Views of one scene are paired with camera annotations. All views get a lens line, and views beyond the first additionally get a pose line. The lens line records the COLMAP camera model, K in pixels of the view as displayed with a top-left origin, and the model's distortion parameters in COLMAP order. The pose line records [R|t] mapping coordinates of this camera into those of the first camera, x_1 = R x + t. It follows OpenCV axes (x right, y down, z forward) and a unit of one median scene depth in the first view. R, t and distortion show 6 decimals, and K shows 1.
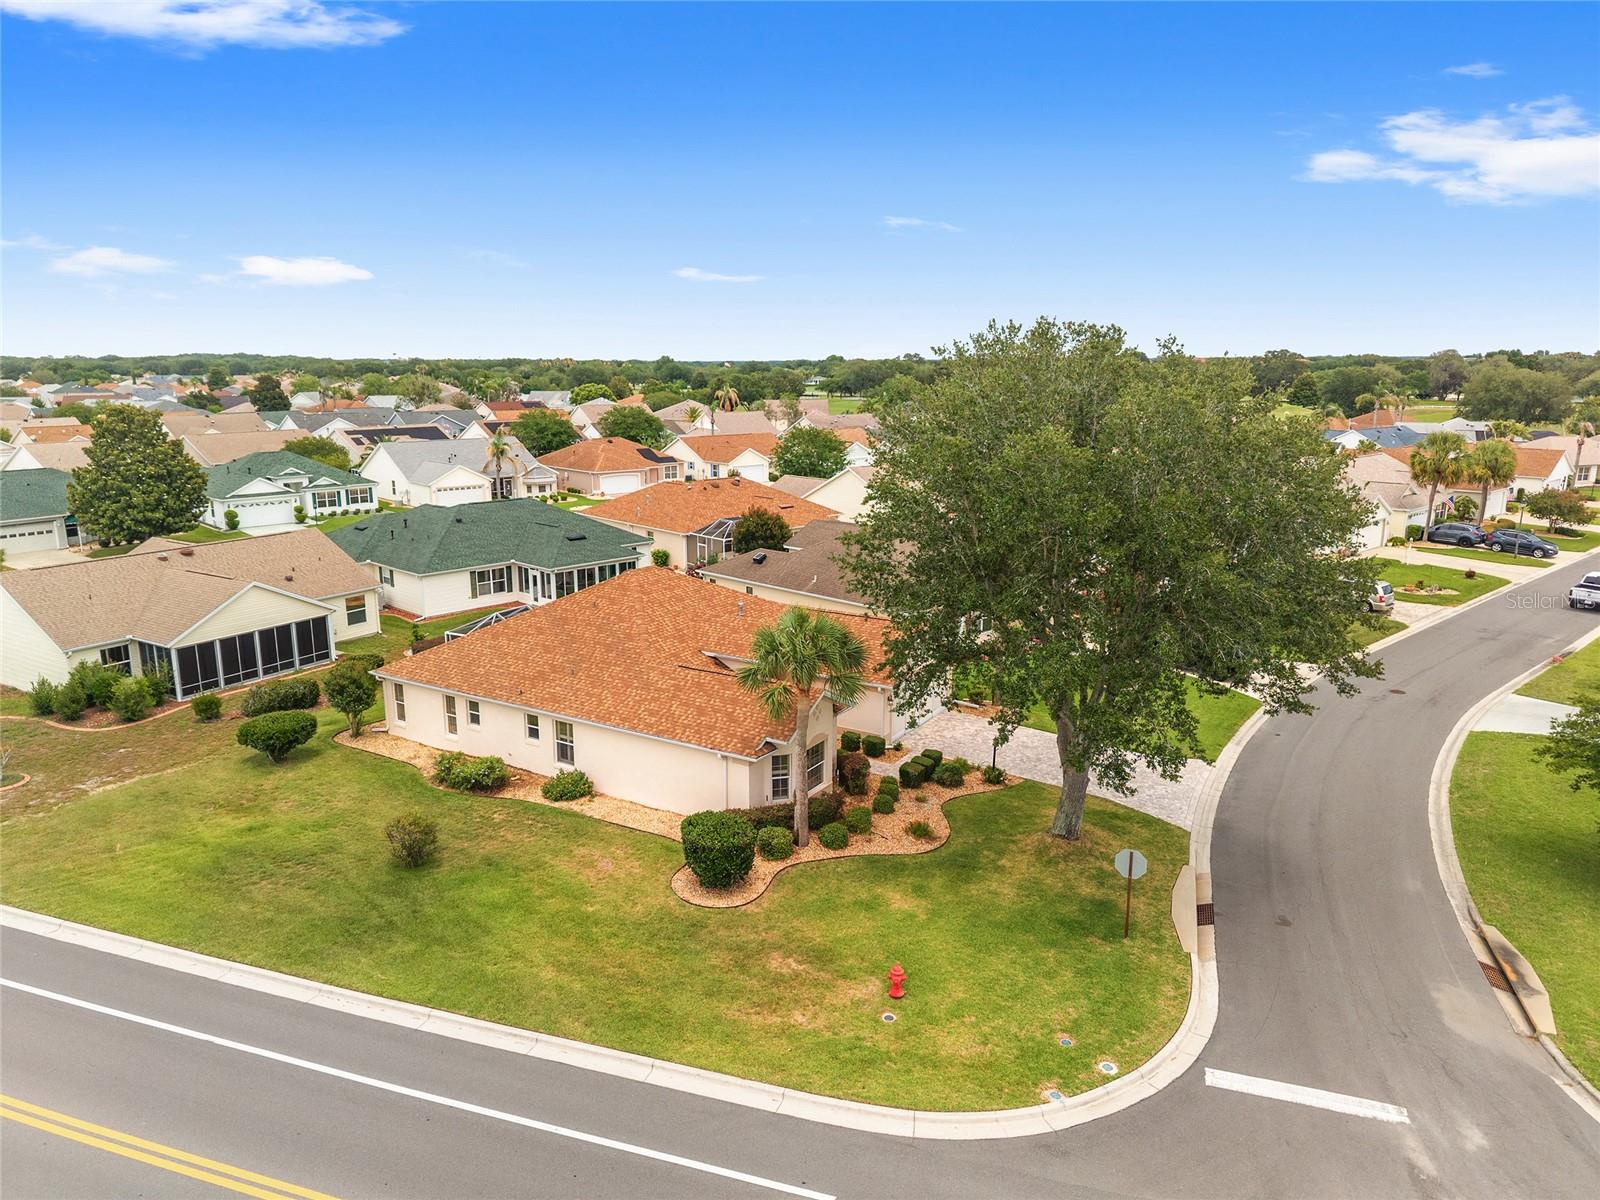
lens RADIAL K [[1072.8, 0, 791.1], [0, 1072.8, 599.6], [0, 0, 1]] dist [0.006042, 0.000064]
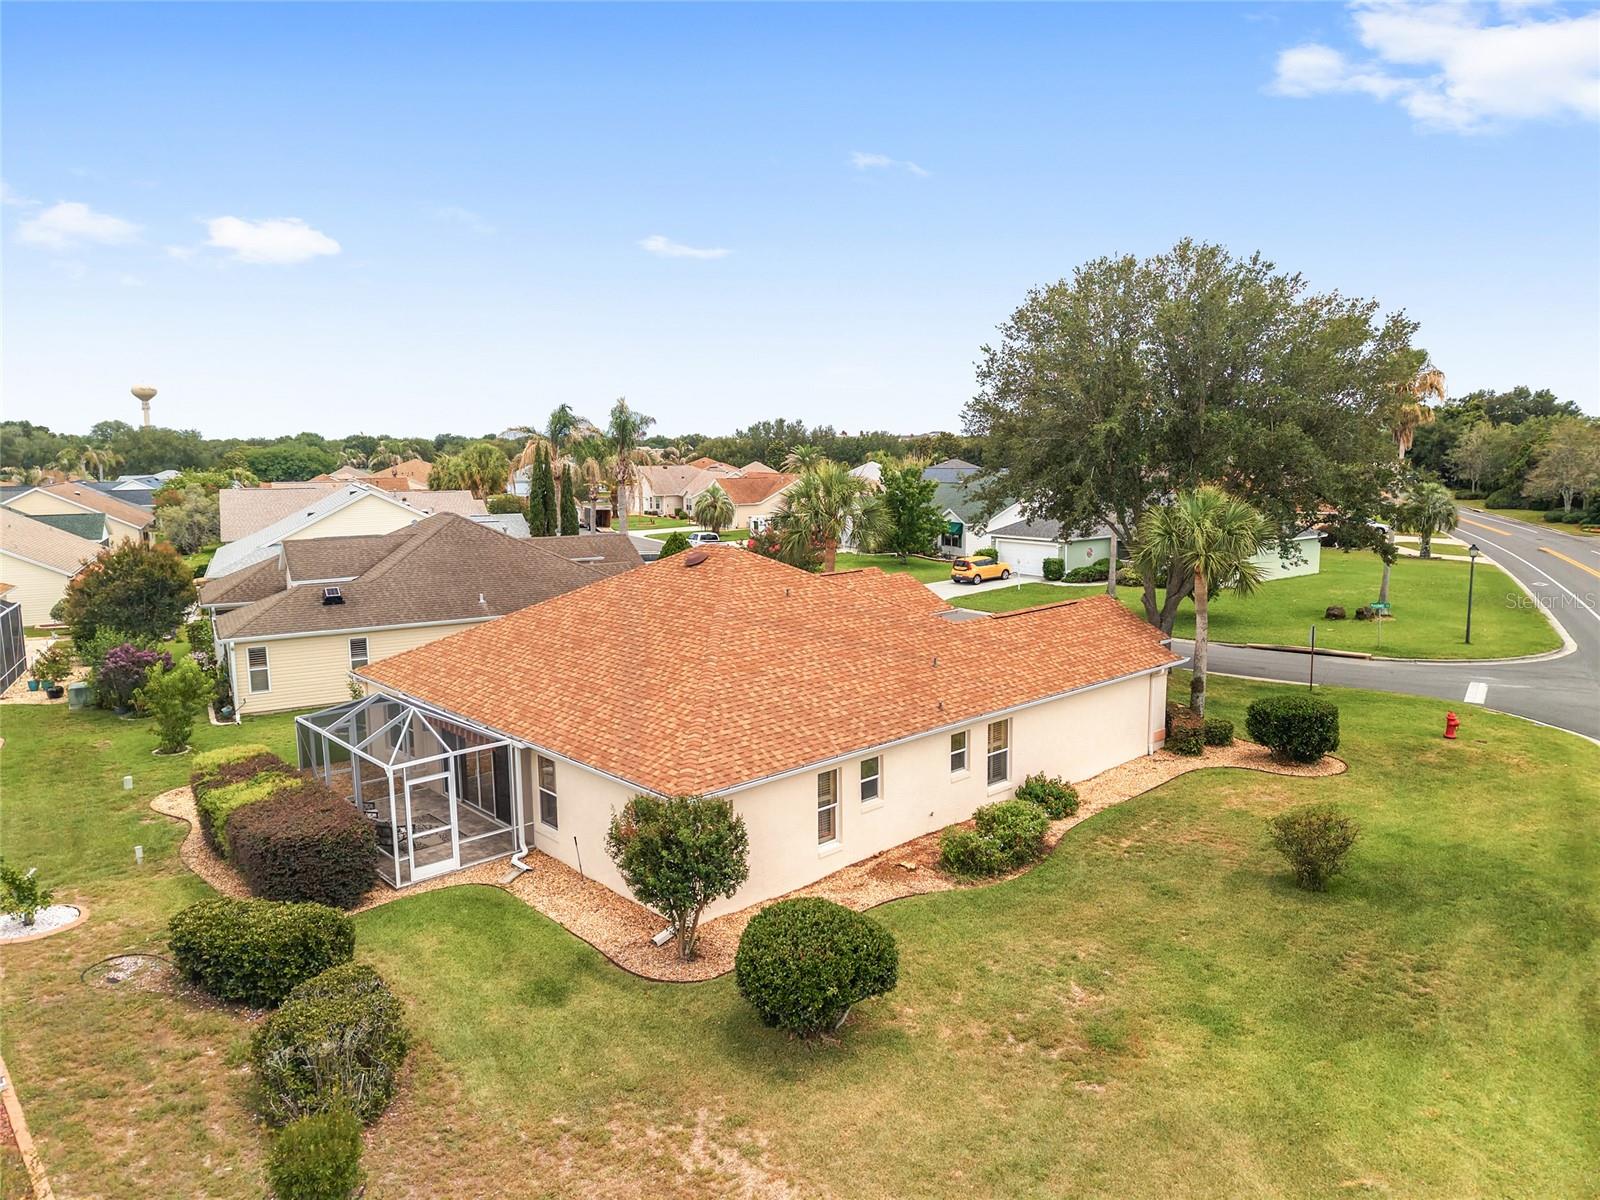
lens RADIAL K [[1072.8, 0, 791.1], [0, 1072.8, 599.6], [0, 0, 1]] dist [0.006042, 0.000064]
pose [[0.264467, -0.134401, 0.954983, -0.888801], [0.215274, 0.973482, 0.077388, -0.044694], [-0.940061, 0.185117, 0.286387, 0.901139]]
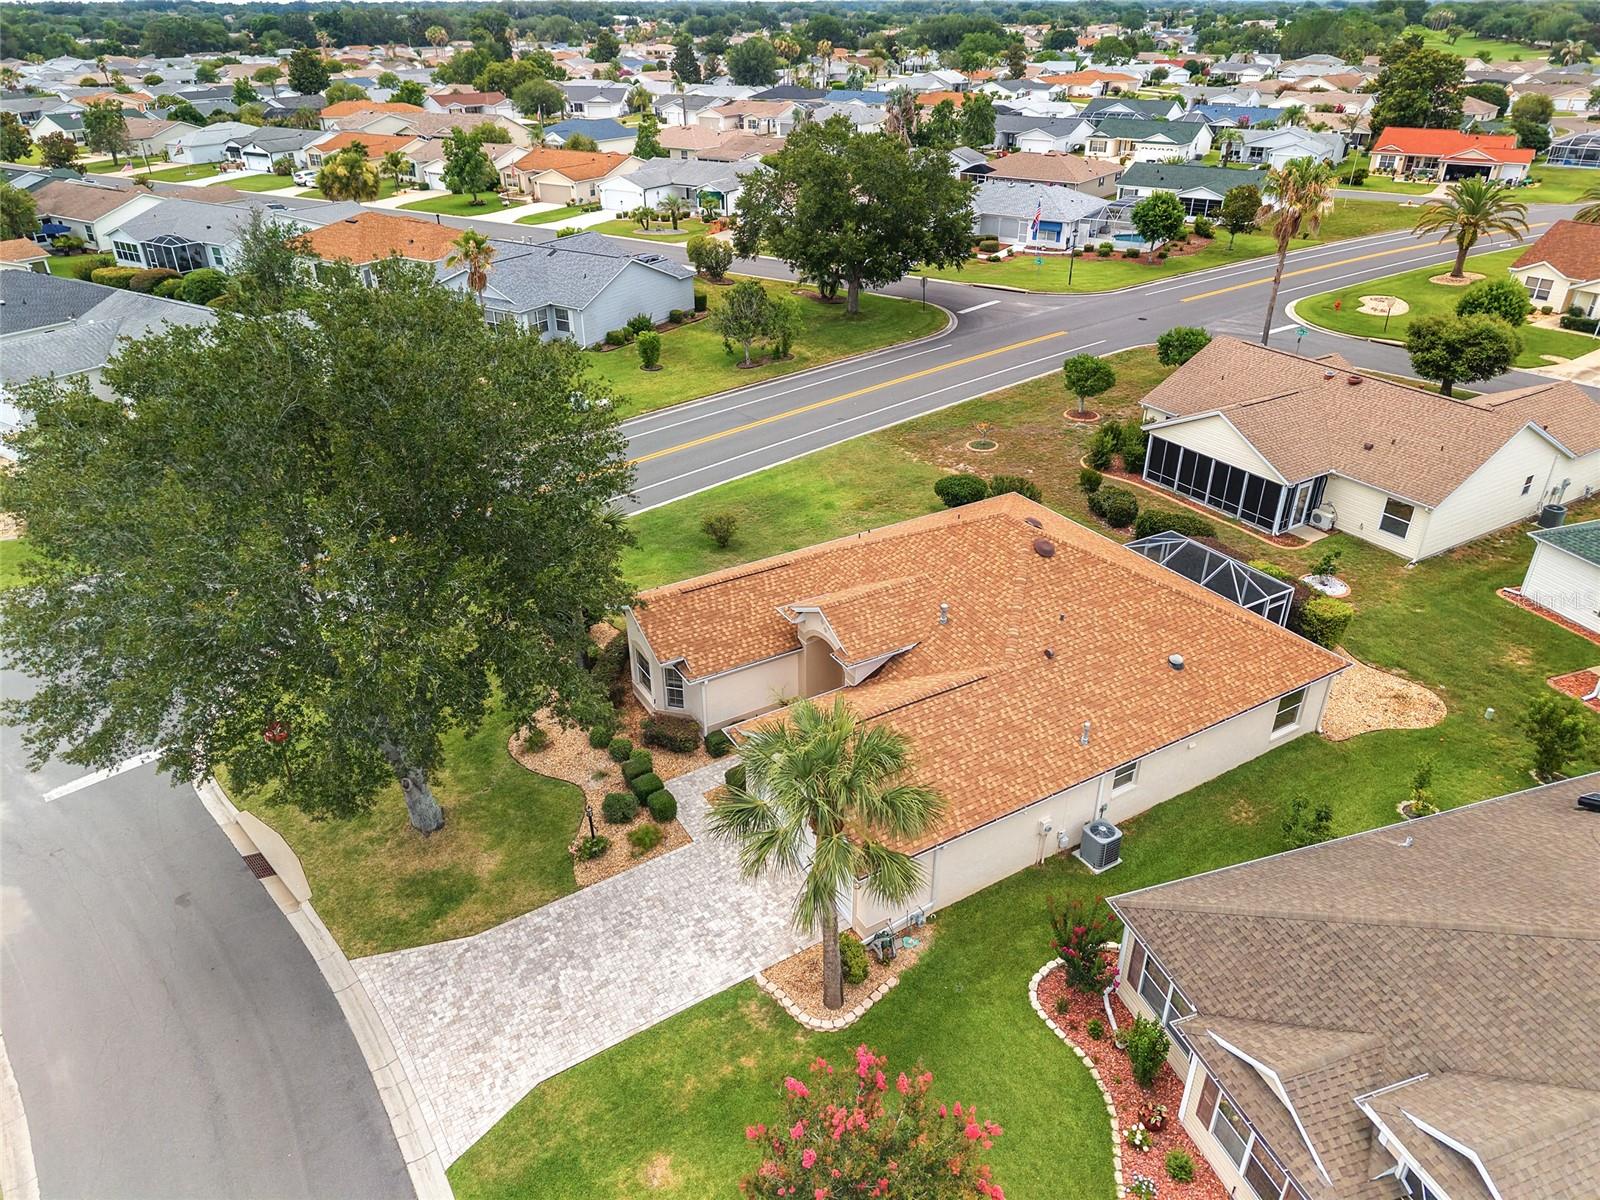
lens RADIAL K [[1072.8, 0, 791.1], [0, 1072.8, 599.6], [0, 0, 1]] dist [0.006042, 0.000064]
pose [[-0.452902, 0.438138, -0.776476, 0.658108], [-0.184644, 0.805942, 0.562463, -0.455578], [0.872231, 0.398112, -0.284113, 1.280348]]
